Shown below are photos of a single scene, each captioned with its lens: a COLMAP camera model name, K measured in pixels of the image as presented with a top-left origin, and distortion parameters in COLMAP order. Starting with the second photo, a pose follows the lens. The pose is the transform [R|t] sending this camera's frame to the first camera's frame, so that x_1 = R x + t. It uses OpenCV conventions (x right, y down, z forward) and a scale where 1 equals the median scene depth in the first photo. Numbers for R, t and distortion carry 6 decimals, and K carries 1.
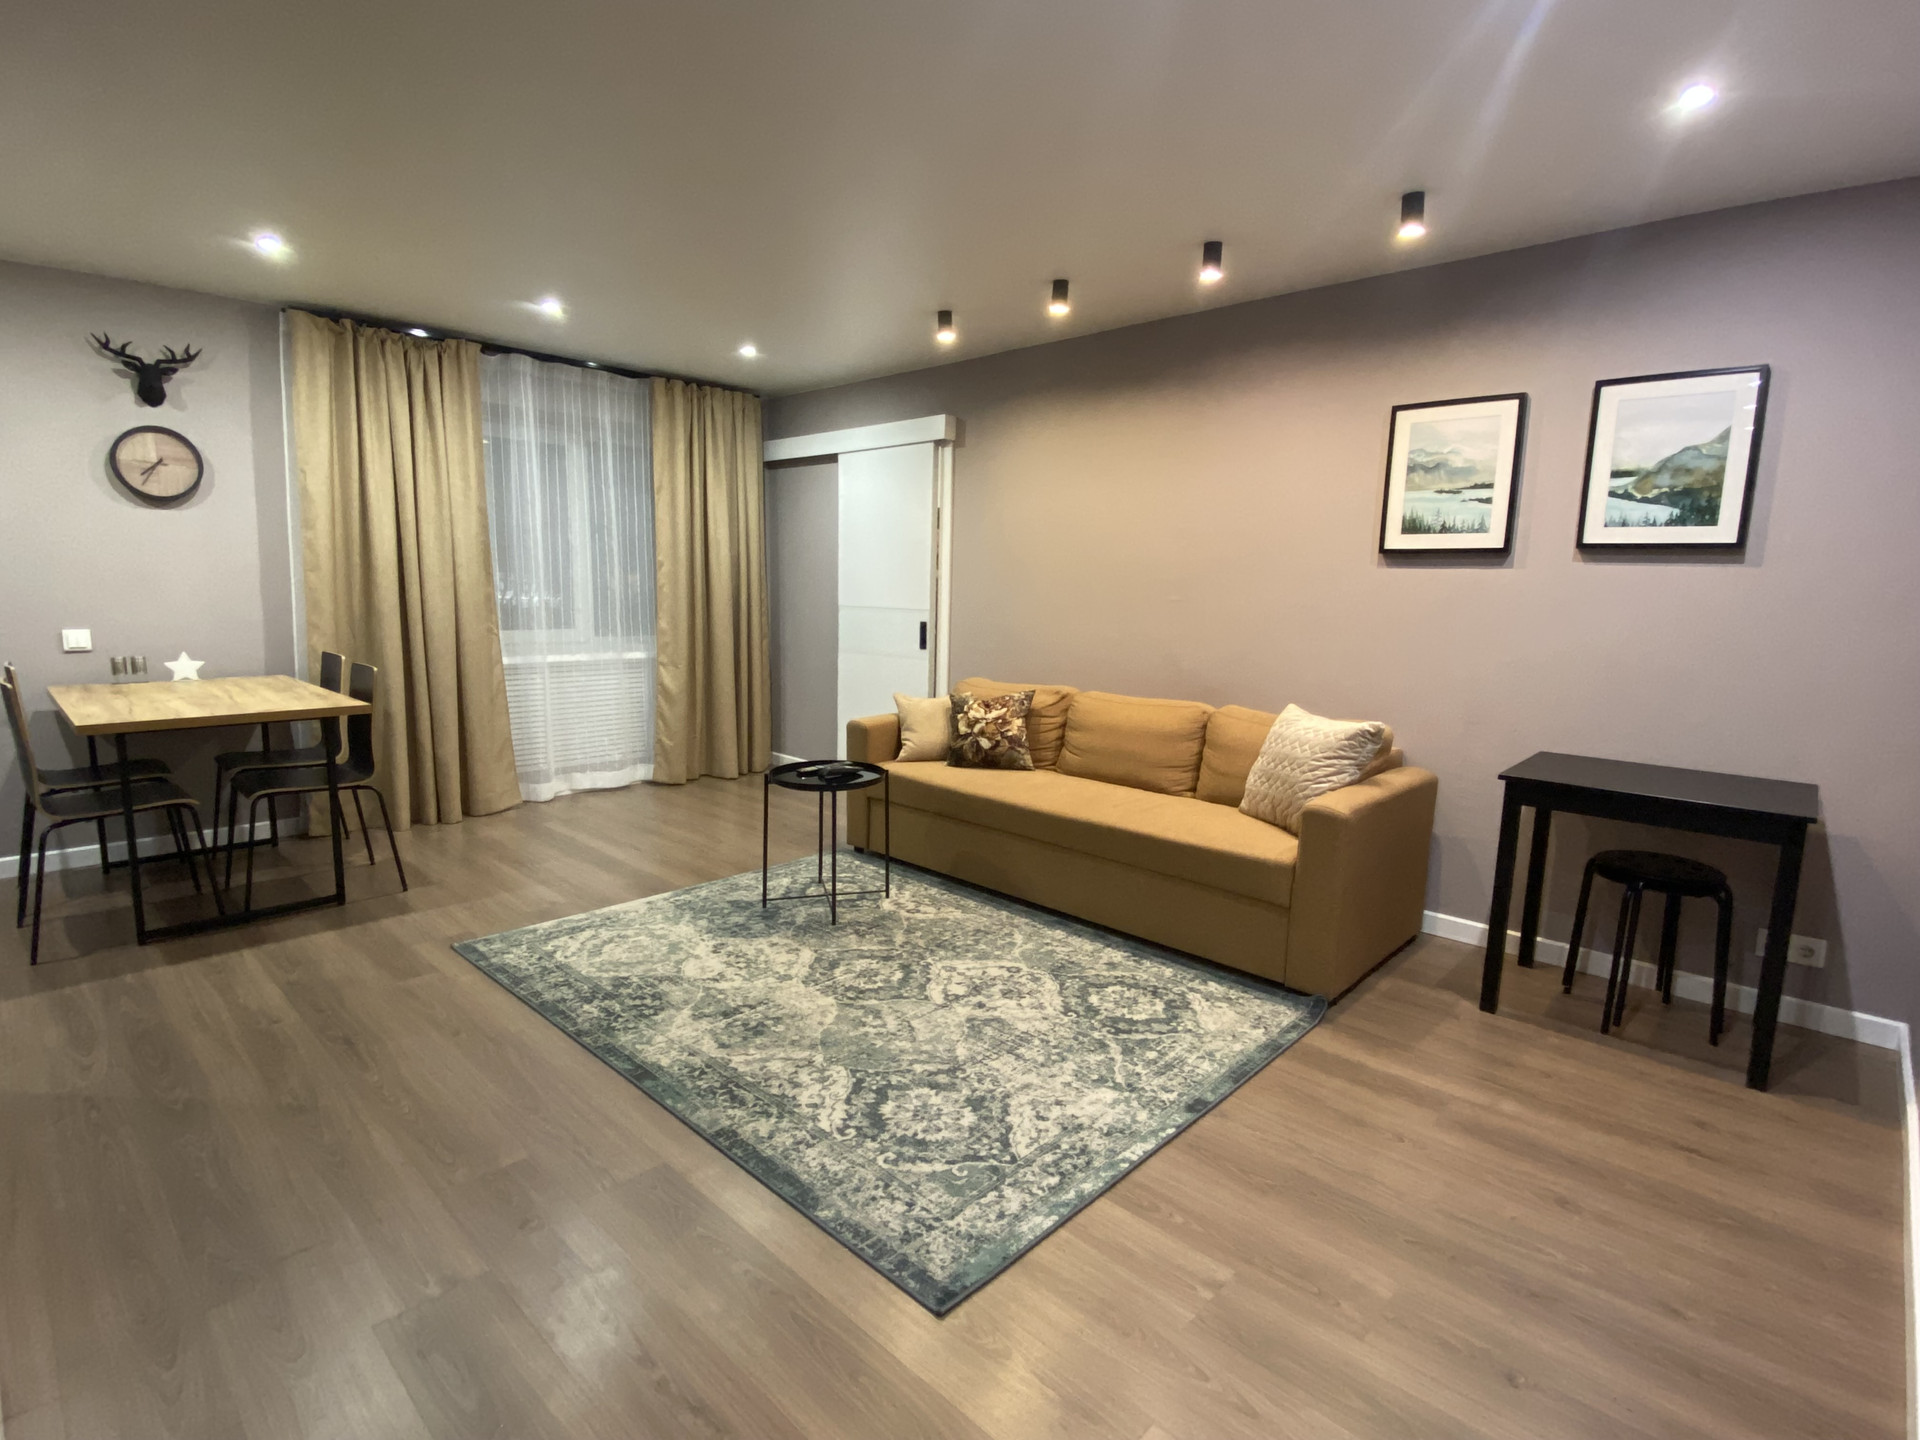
lens RADIAL K [[940.3, 0, 960.0], [0, 940.3, 720.0], [0, 0, 1]] dist [-0.000373, -0.000313]
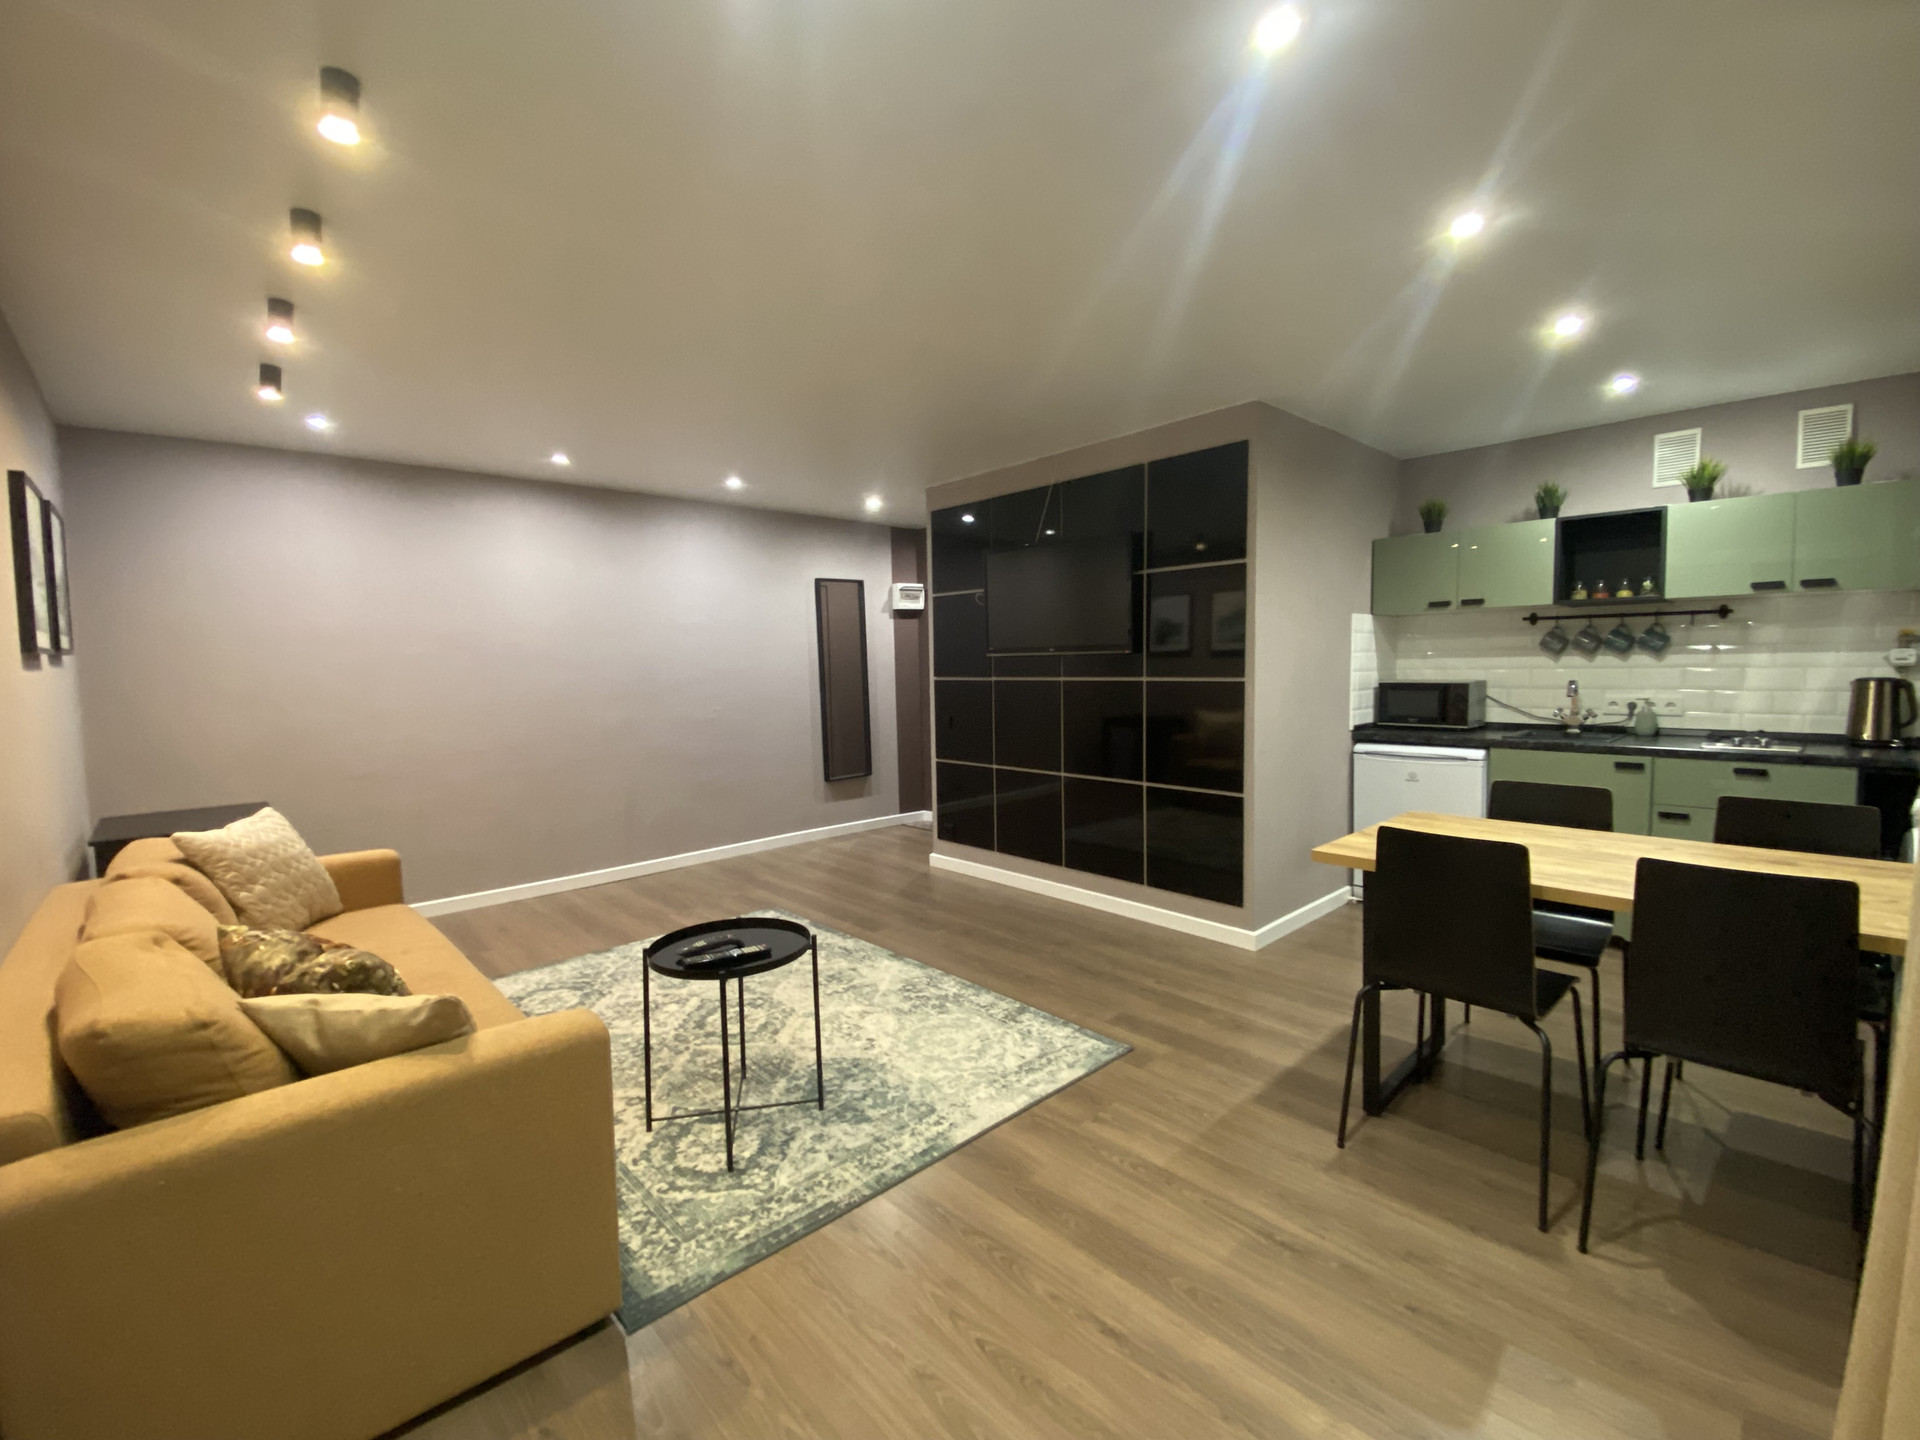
lens RADIAL K [[822.5, 0, 960.0], [0, 822.5, 720.0], [0, 0, 1]] dist [0.000299, 0.000043]
pose [[-0.998028, -0.013753, 0.061250, -0.406146], [-0.000080, 0.975985, 0.217840, -0.293114], [-0.062775, 0.217405, -0.974061, 1.790119]]
